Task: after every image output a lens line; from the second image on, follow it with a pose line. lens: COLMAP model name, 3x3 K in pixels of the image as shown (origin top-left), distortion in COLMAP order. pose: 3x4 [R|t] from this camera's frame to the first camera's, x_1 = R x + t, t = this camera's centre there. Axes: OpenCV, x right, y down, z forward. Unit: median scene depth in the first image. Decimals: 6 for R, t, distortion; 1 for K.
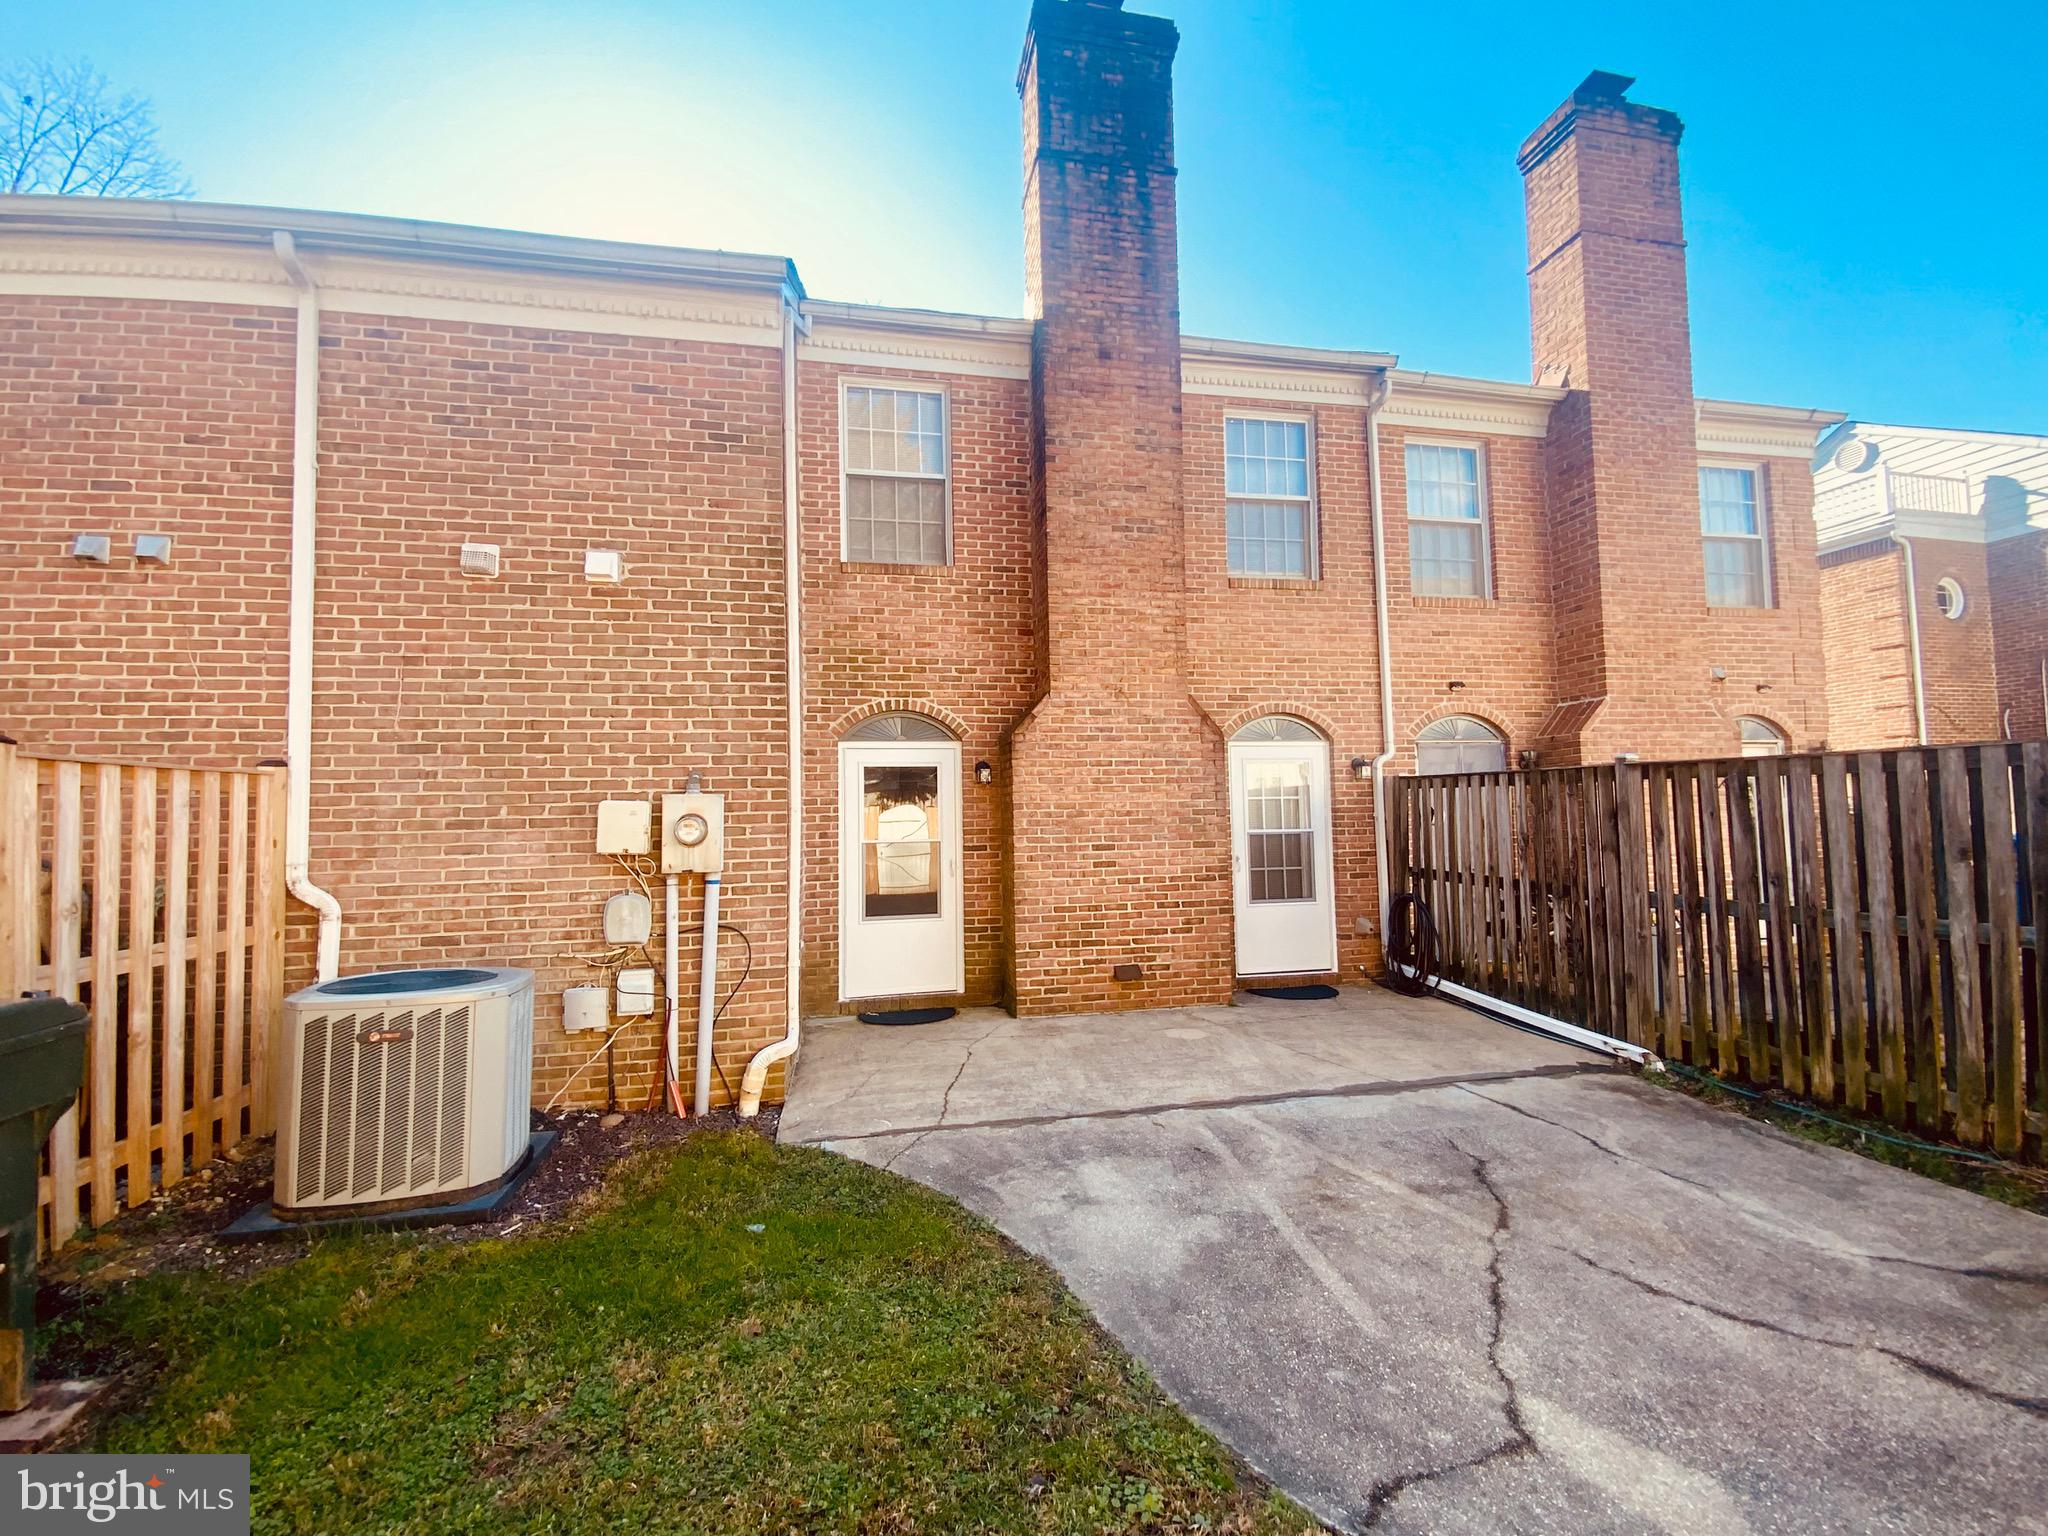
lens RADIAL K [[789.9, 0, 1023.5], [0, 789.9, 777.8], [0, 0, 1]] dist [0.000491, -0.010523]
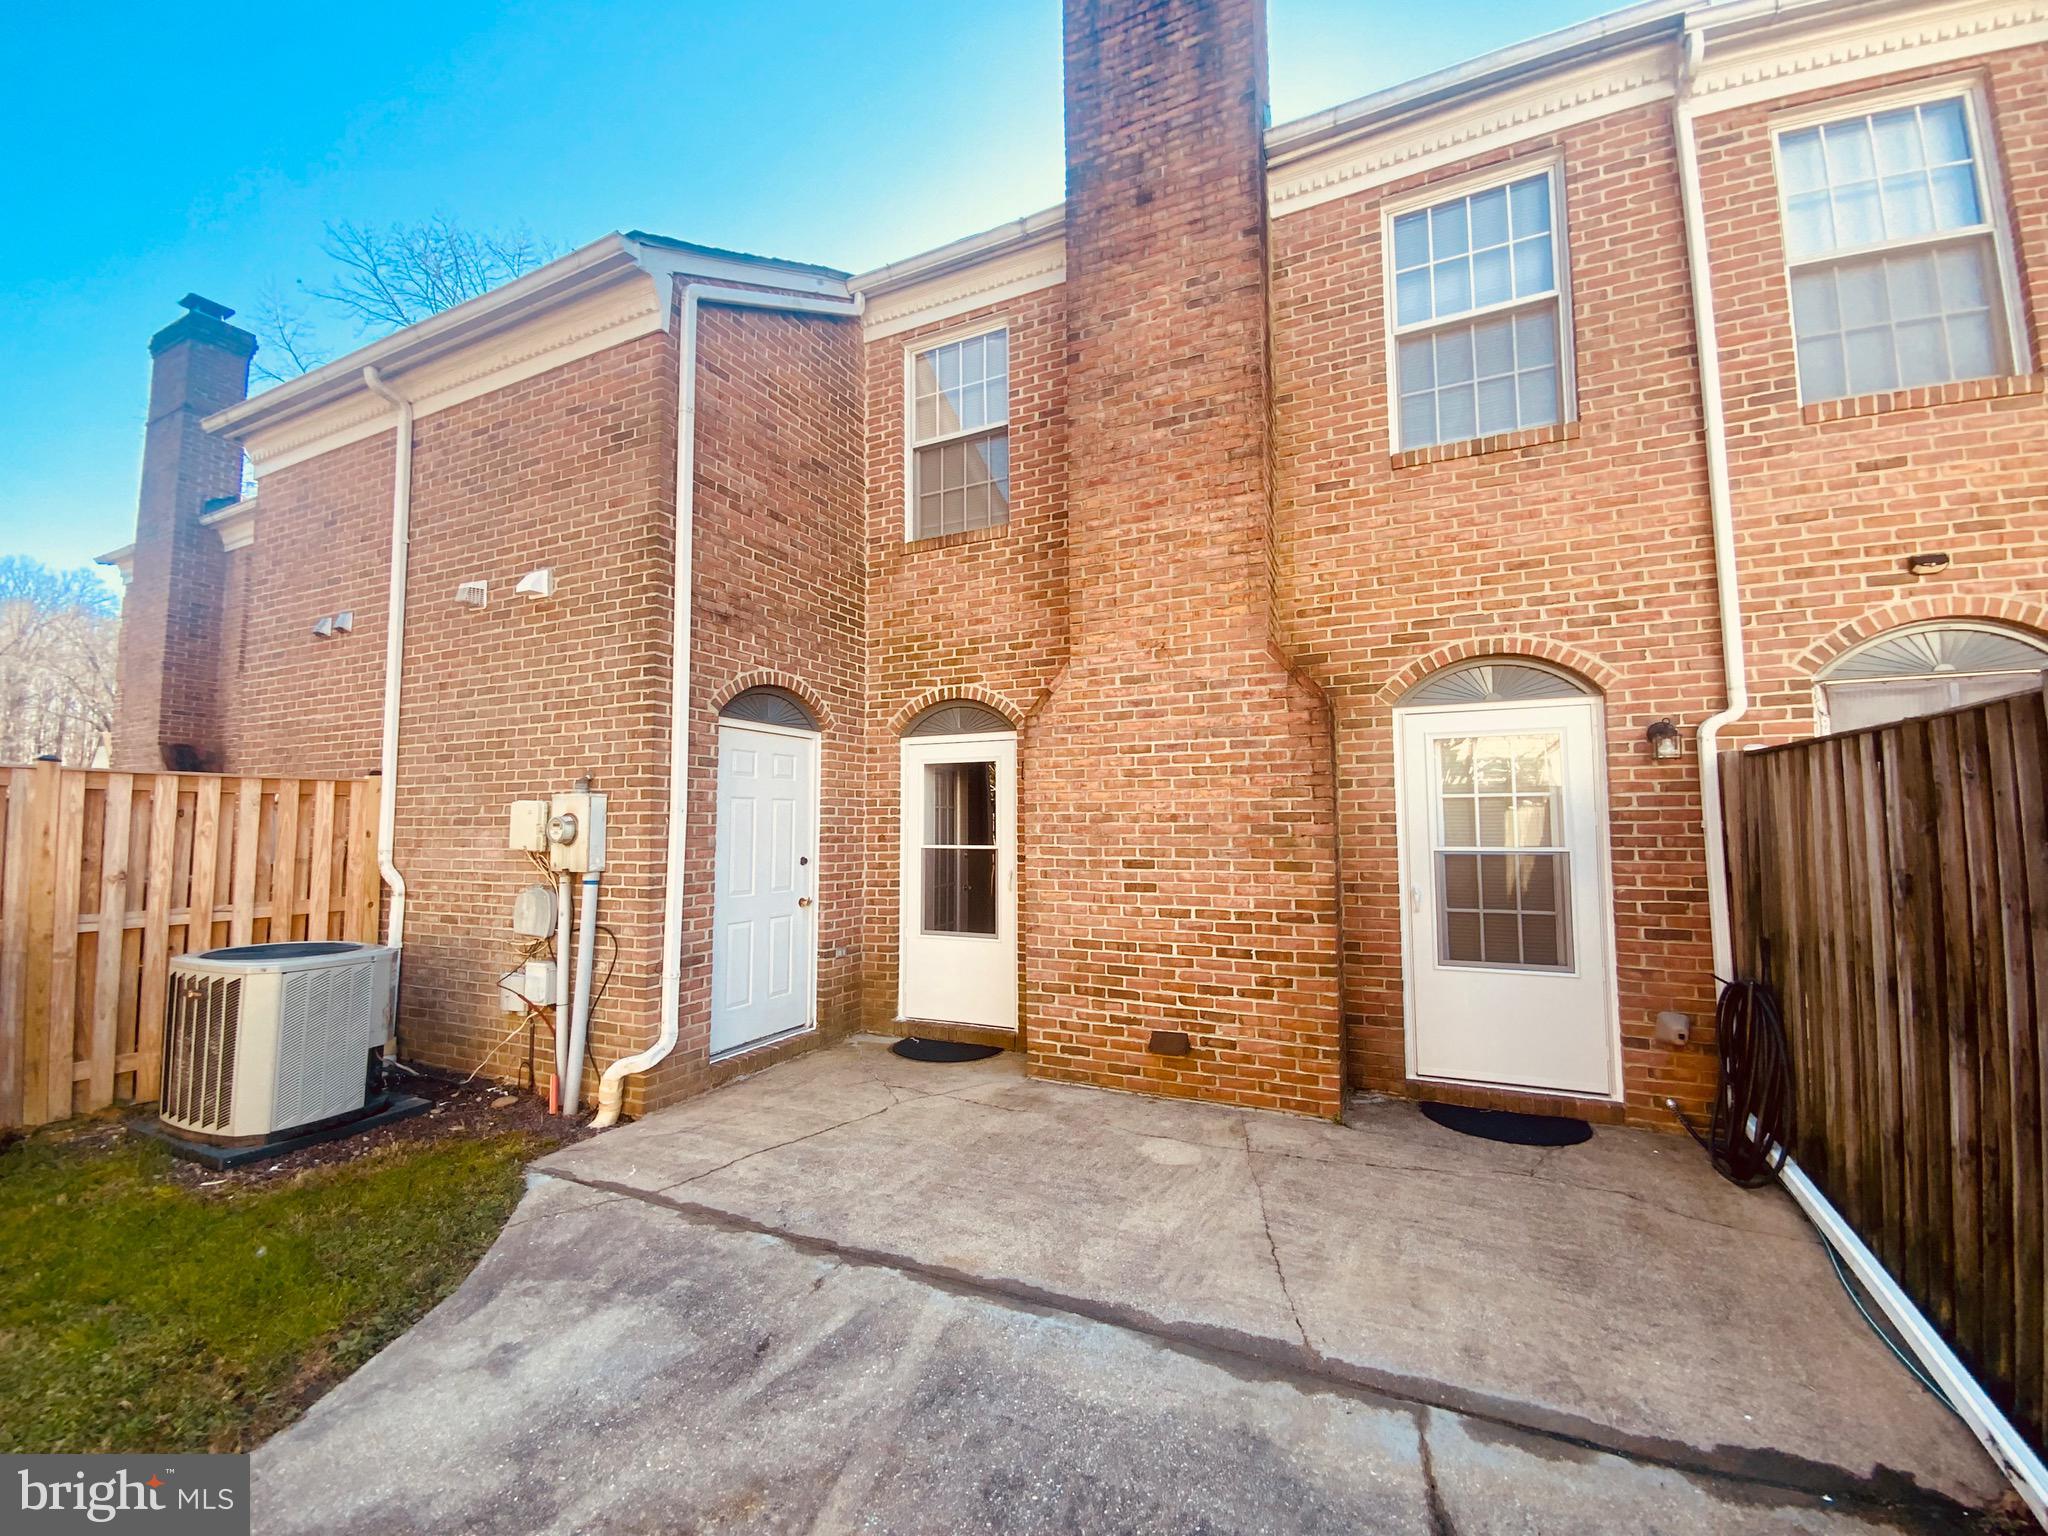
lens RADIAL K [[789.9, 0, 1023.5], [0, 789.9, 777.8], [0, 0, 1]] dist [0.000491, -0.010523]
pose [[0.820965, -0.022891, -0.570520, 0.424464], [0.017262, 0.999734, -0.015273, 0.017394], [0.570718, 0.002691, 0.821142, 0.337196]]
